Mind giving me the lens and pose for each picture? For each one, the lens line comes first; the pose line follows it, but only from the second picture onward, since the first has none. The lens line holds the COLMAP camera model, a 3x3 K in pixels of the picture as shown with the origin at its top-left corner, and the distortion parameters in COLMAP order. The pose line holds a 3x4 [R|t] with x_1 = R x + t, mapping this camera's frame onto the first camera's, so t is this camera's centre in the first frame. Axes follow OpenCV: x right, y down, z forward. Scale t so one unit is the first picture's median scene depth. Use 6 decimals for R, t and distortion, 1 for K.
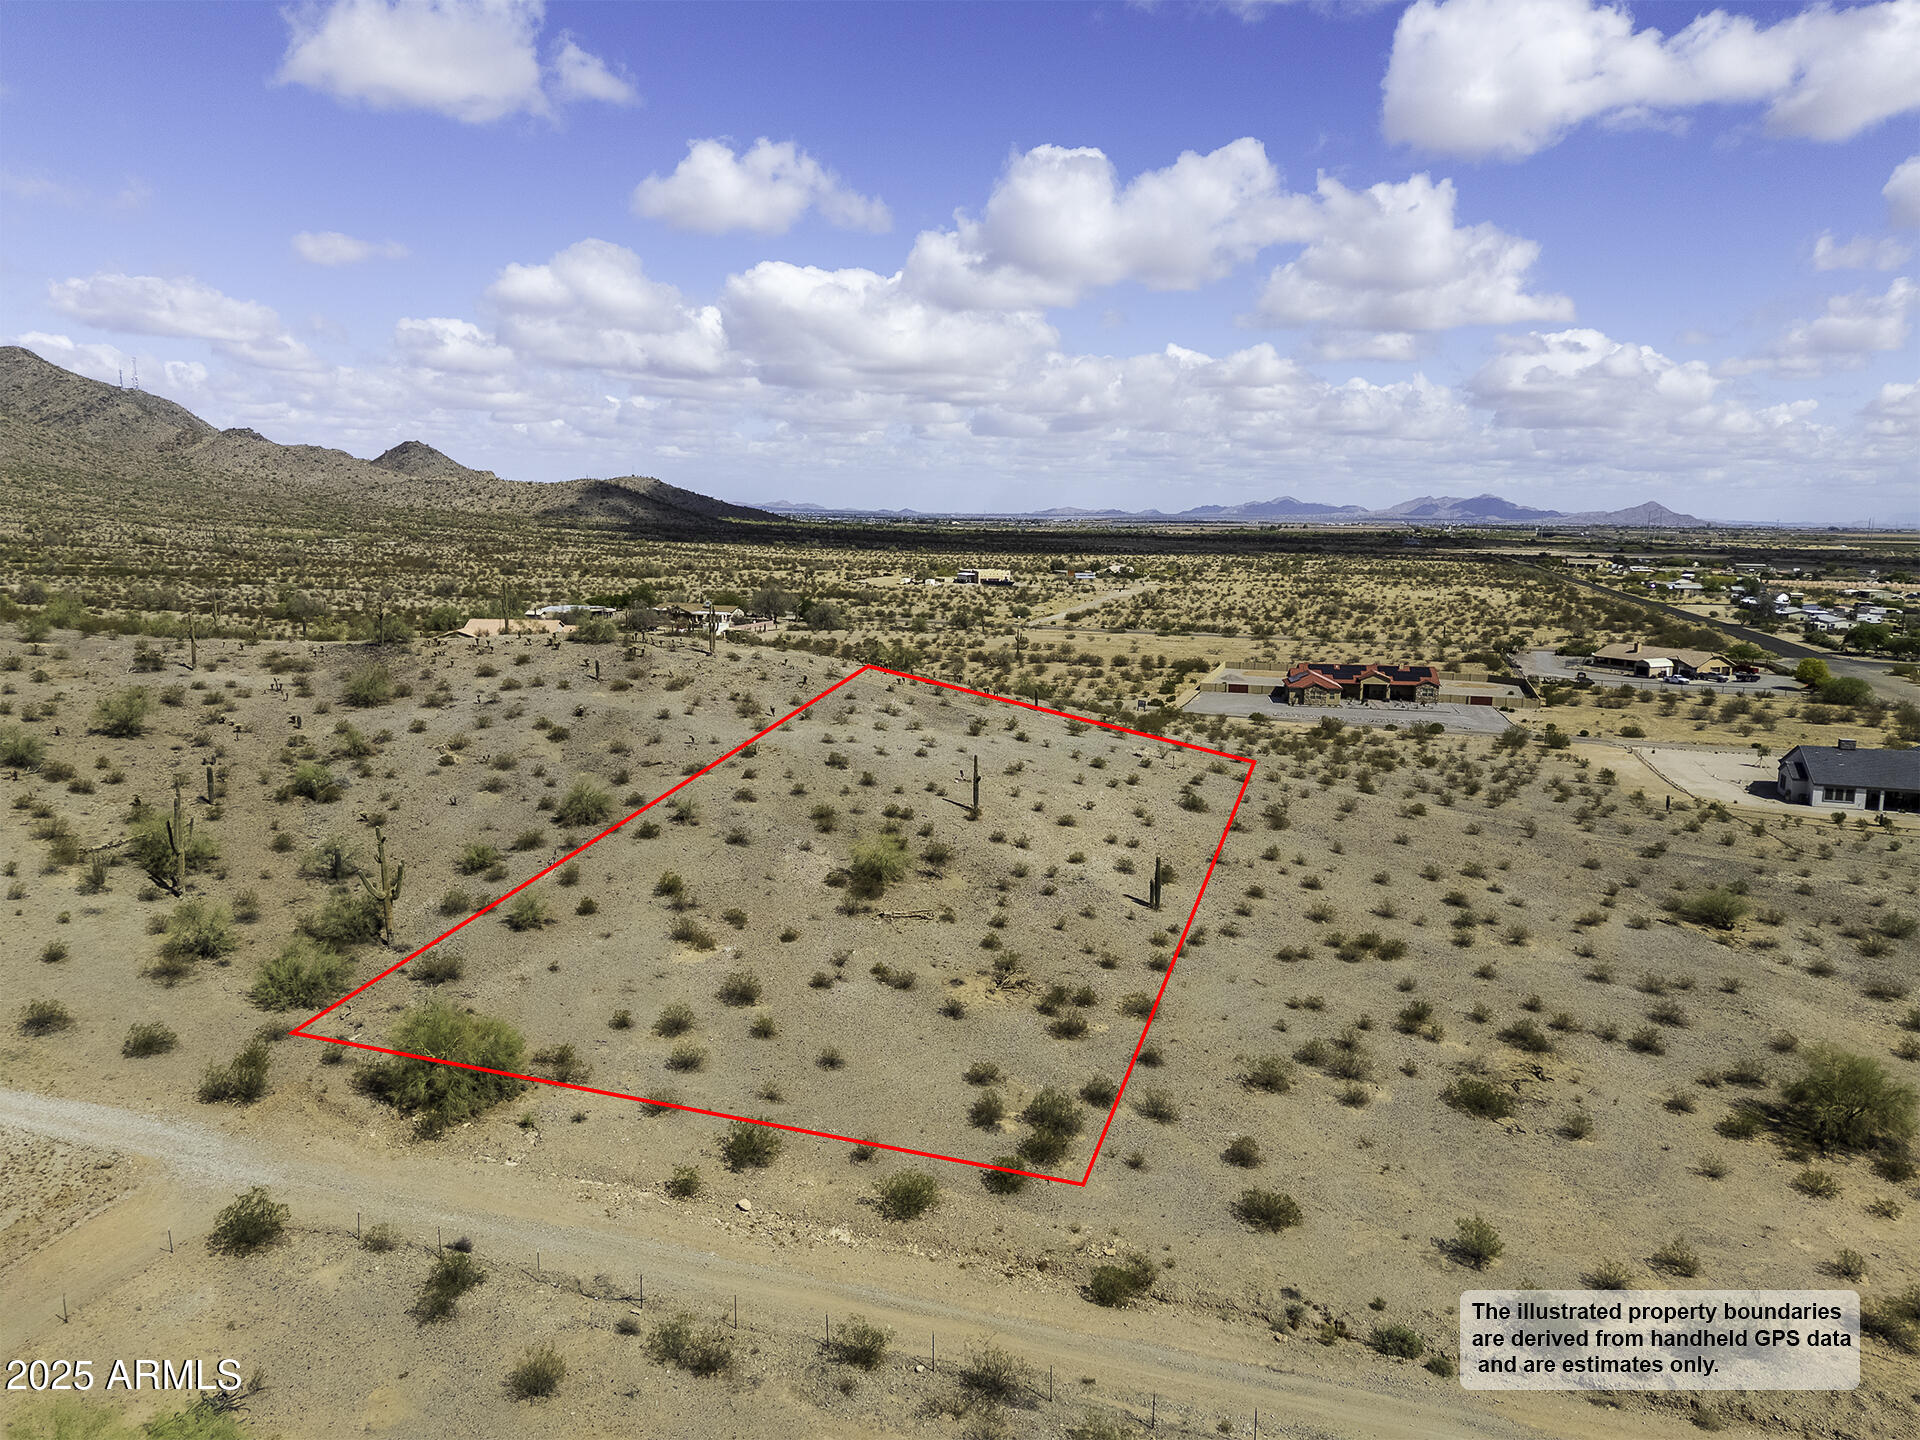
lens RADIAL K [[1412.8, 0, 956.2], [0, 1412.8, 663.5], [0, 0, 1]] dist [0.078501, -0.070546]
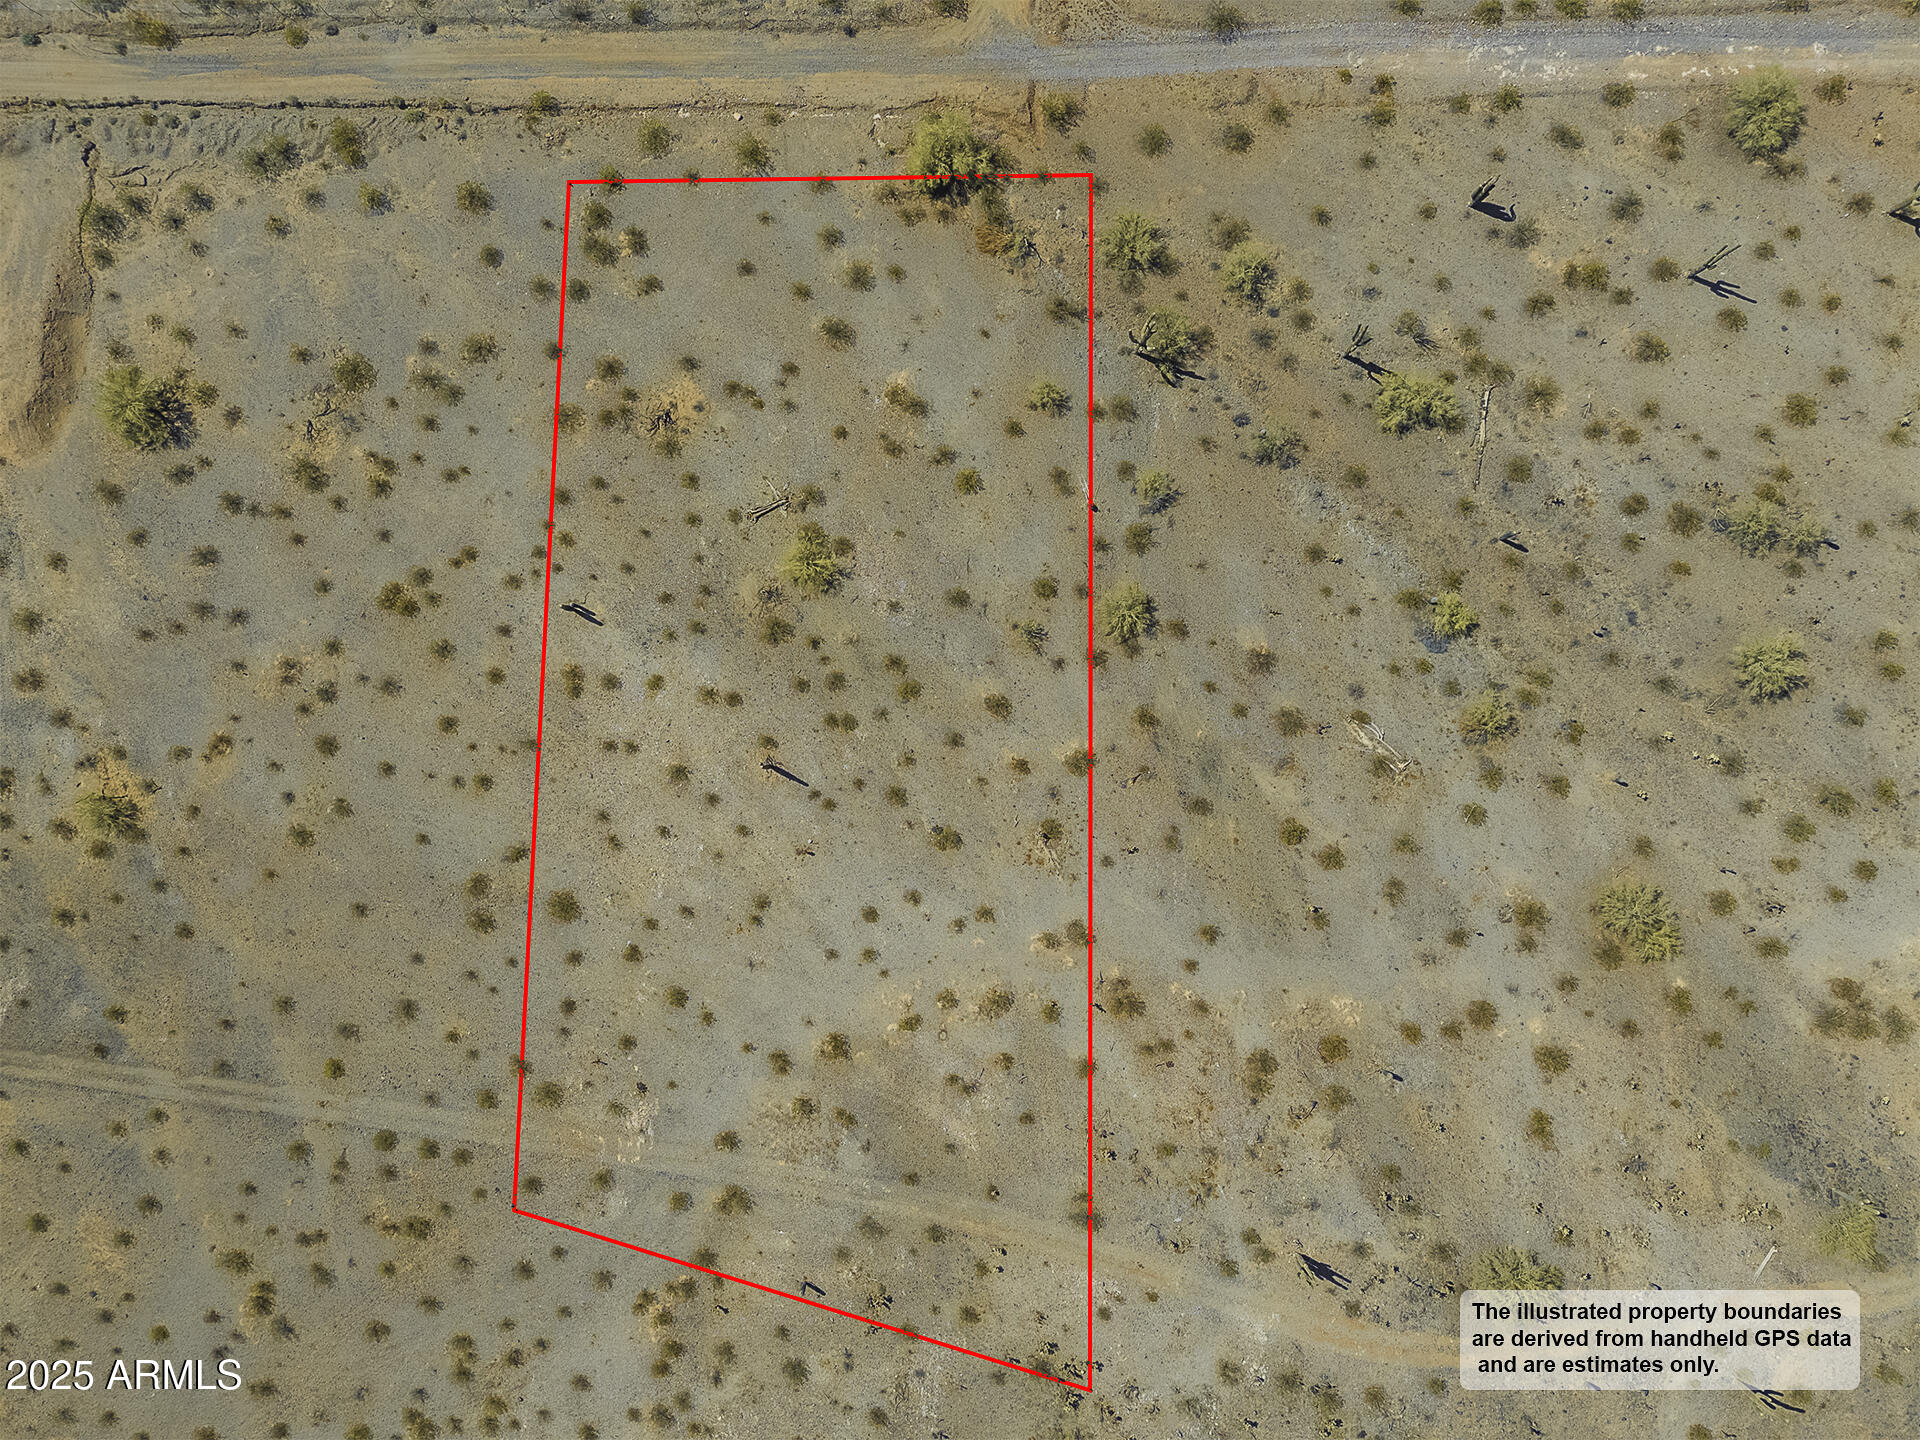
lens RADIAL K [[1412.8, 0, 969.2], [0, 1412.8, 705.0], [0, 0, 1]] dist [0.078501, -0.070546]
pose [[-0.964263, 0.264947, 0.000083, -0.134142], [-0.022174, -0.081014, 0.996466, -0.897245], [0.264018, 0.960854, 0.083994, 0.944634]]
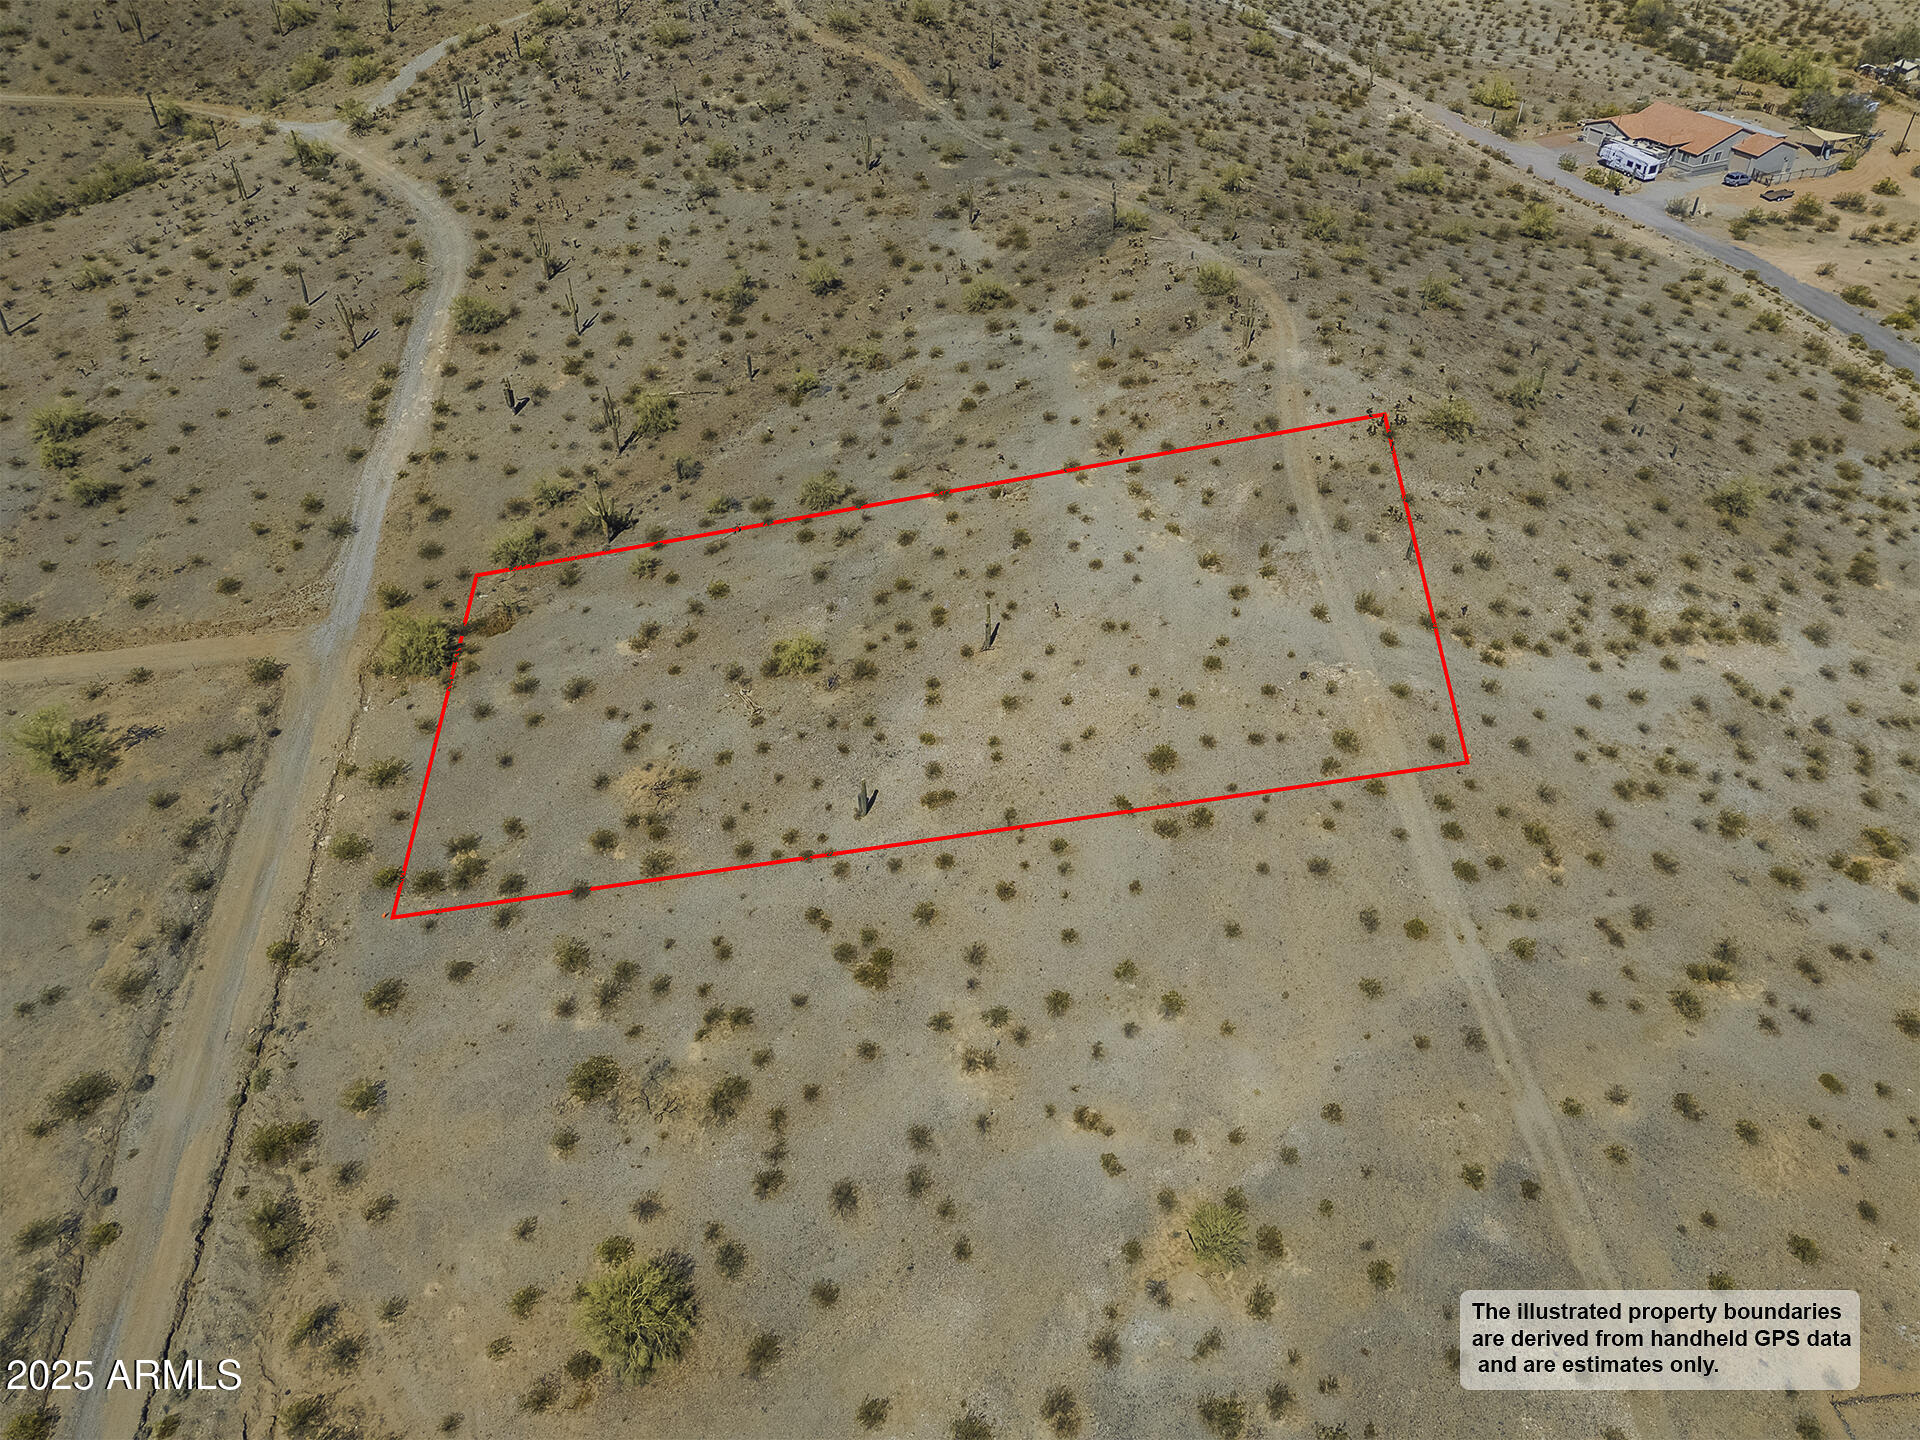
lens RADIAL K [[1412.8, 0, 965.2], [0, 1412.8, 709.8], [0, 0, 1]] dist [0.078501, -0.070546]
pose [[0.418014, 0.545779, -0.726216, 0.833281], [-0.092514, 0.820828, 0.563633, -0.472130], [0.903718, -0.168421, 0.393609, 0.576073]]
